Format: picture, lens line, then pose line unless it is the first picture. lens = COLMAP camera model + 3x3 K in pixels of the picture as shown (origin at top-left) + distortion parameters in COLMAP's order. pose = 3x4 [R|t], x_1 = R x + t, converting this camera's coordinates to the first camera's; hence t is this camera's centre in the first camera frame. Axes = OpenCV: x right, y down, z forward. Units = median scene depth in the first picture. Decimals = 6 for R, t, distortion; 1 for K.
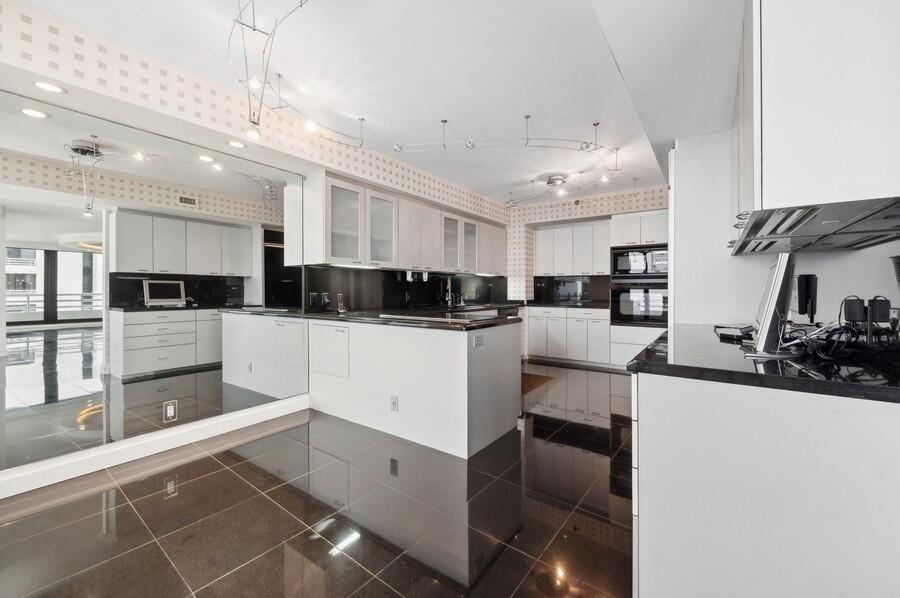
lens RADIAL K [[363.4, 0, 448.3], [0, 363.4, 292.5], [0, 0, 1]] dist [-0.003174, -0.000588]
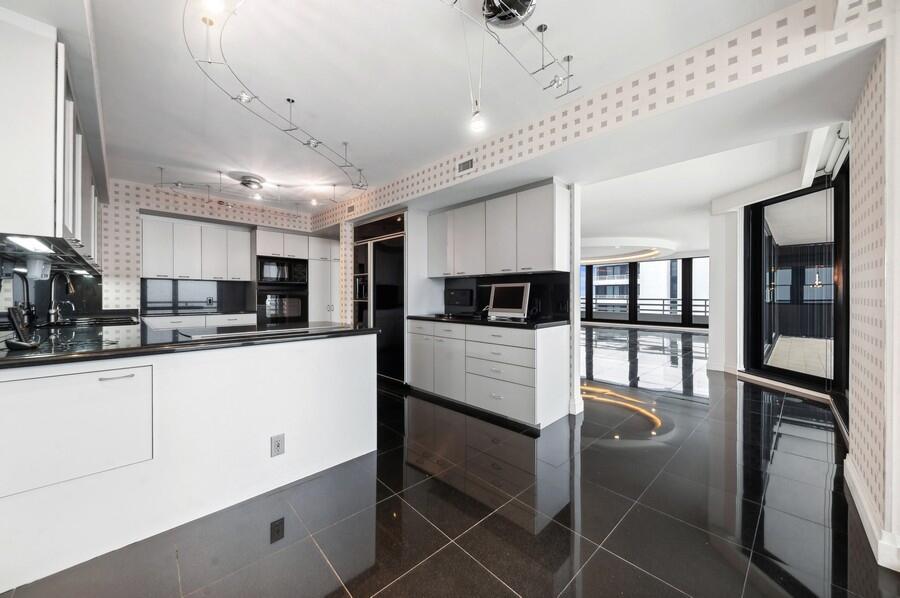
lens RADIAL K [[338.6, 0, 445.5], [0, 338.6, 294.0], [0, 0, 1]] dist [0.009279, 0.000066]
pose [[0.161835, 0.008142, 0.986784, -0.443340], [0.003547, 0.999955, -0.008832, -0.002033], [-0.986812, 0.004929, 0.161798, 0.299167]]
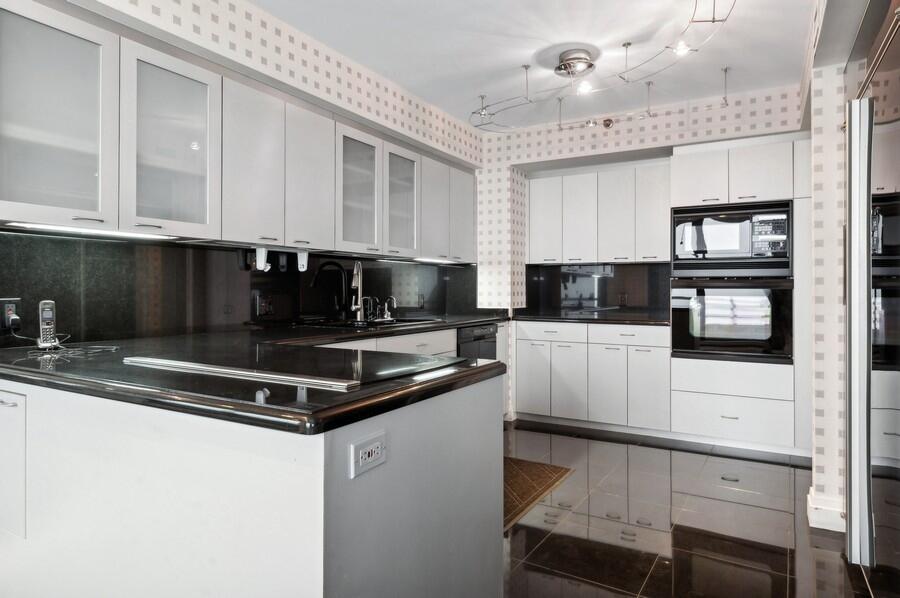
lens RADIAL K [[531.2, 0, 440.1], [0, 531.2, 295.2], [0, 0, 1]] dist [-0.040884, -0.000237]
pose [[0.996538, -0.000436, 0.083136, 0.052622], [0.000137, 0.999994, 0.003599, -0.002205], [-0.083137, -0.003575, 0.996532, 0.276036]]
